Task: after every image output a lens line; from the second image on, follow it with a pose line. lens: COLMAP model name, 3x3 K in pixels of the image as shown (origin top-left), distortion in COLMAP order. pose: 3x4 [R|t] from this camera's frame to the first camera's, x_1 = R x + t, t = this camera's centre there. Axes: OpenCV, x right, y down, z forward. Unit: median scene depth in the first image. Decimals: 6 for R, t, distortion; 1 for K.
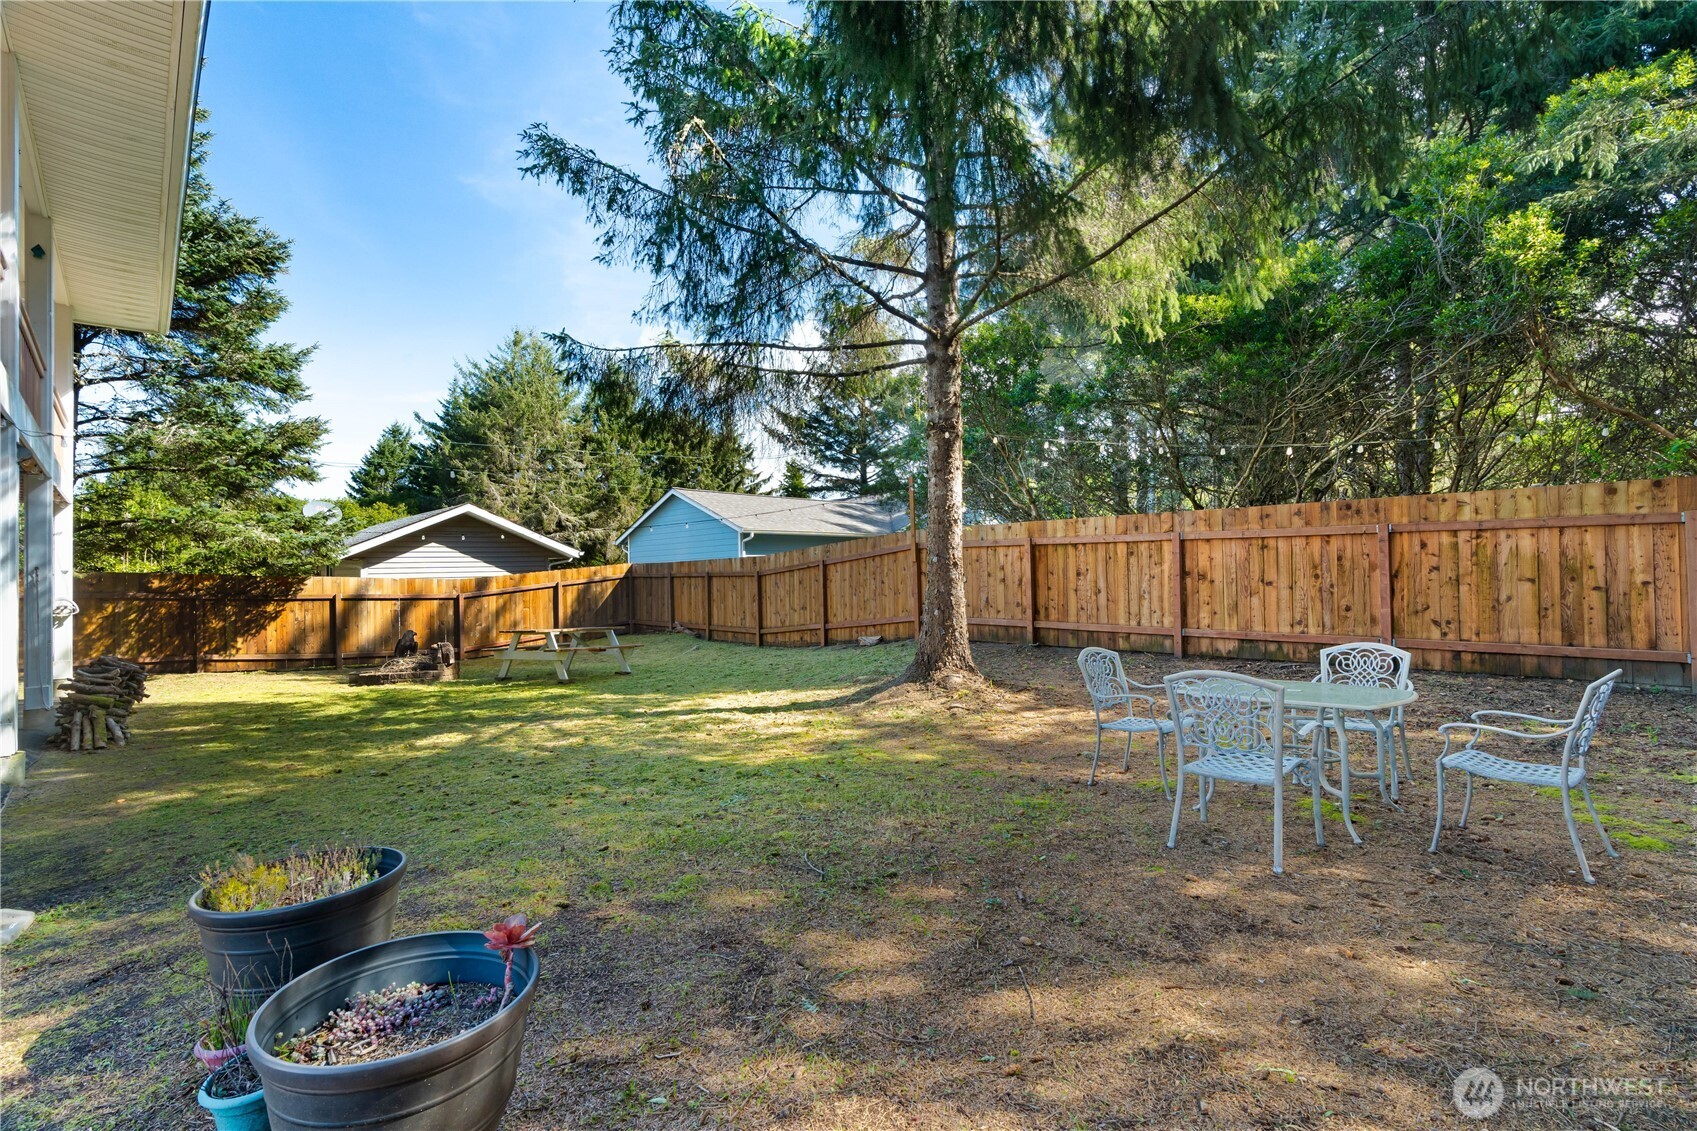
lens RADIAL K [[776.4, 0, 839.9], [0, 776.4, 565.3], [0, 0, 1]] dist [-0.002507, -0.000203]
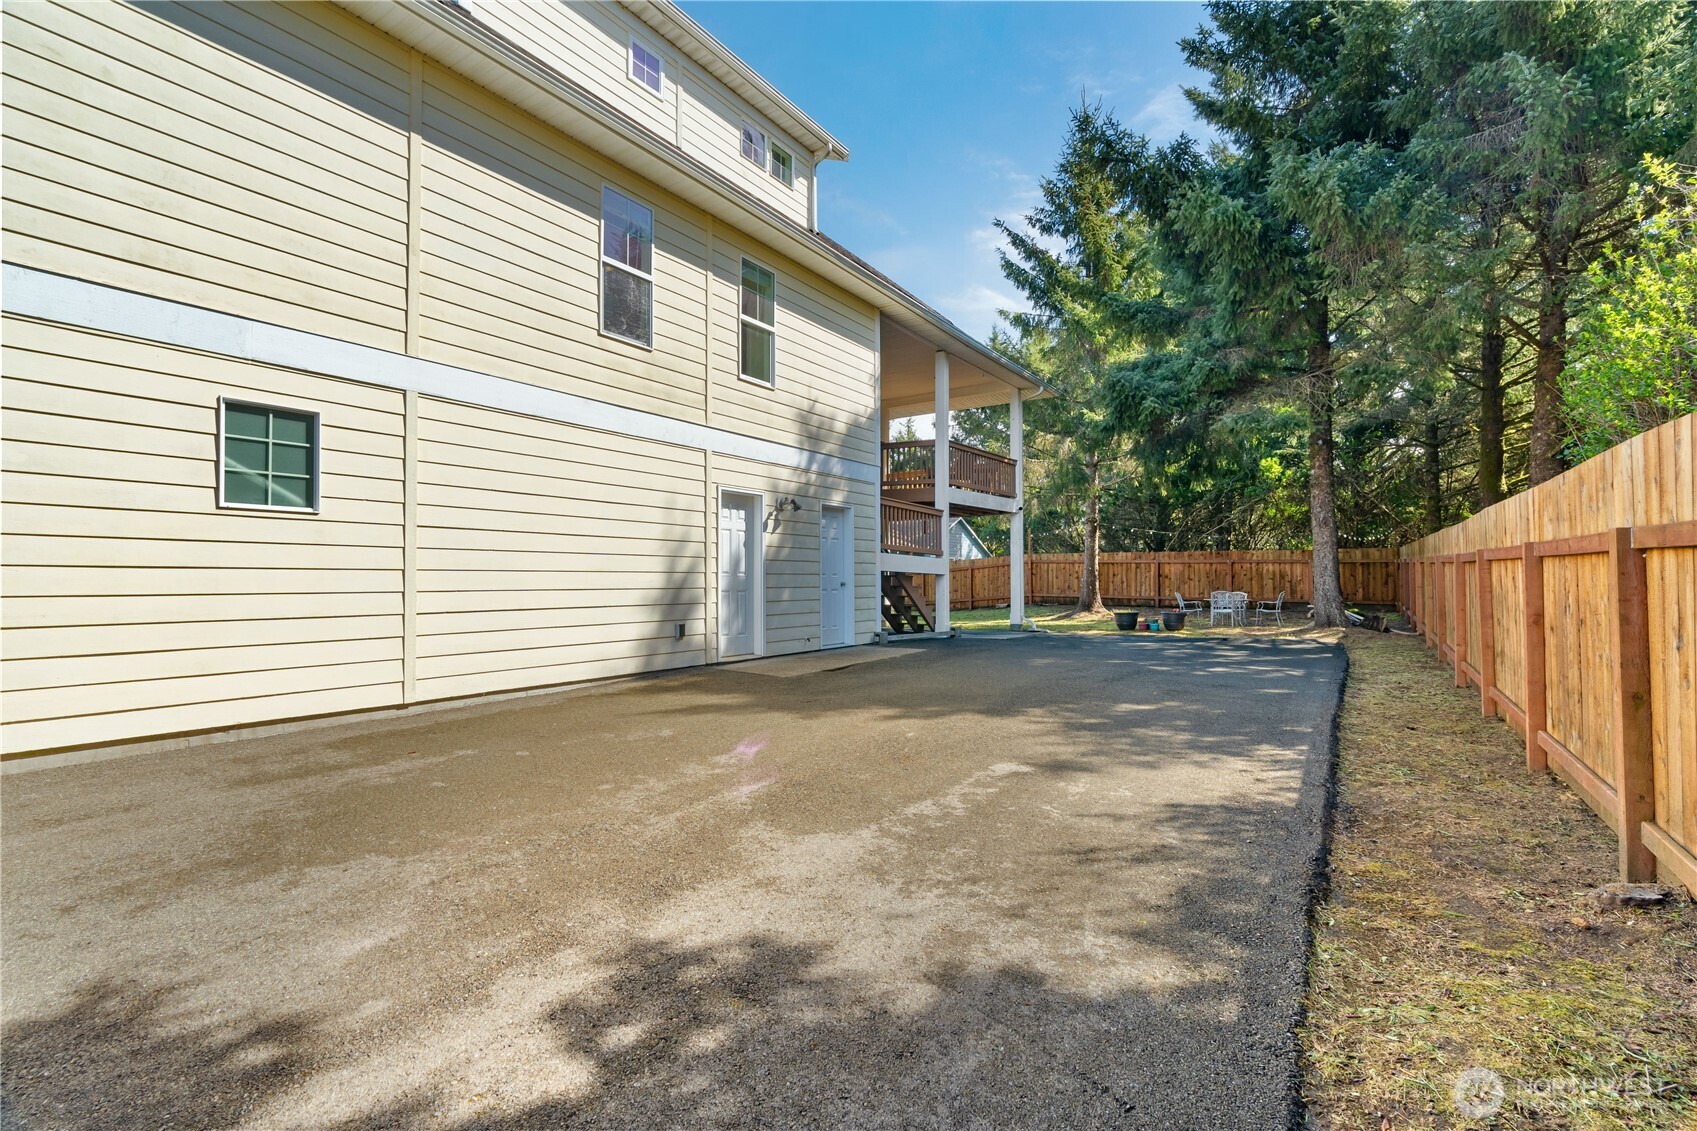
lens RADIAL K [[776.4, 0, 848.2], [0, 776.4, 563.5], [0, 0, 1]] dist [-0.002507, -0.000203]
pose [[0.971114, 0.027100, 0.237073, -1.145686], [-0.024066, 0.999587, -0.015680, 0.034889], [-0.237400, 0.009521, 0.971365, -1.240599]]
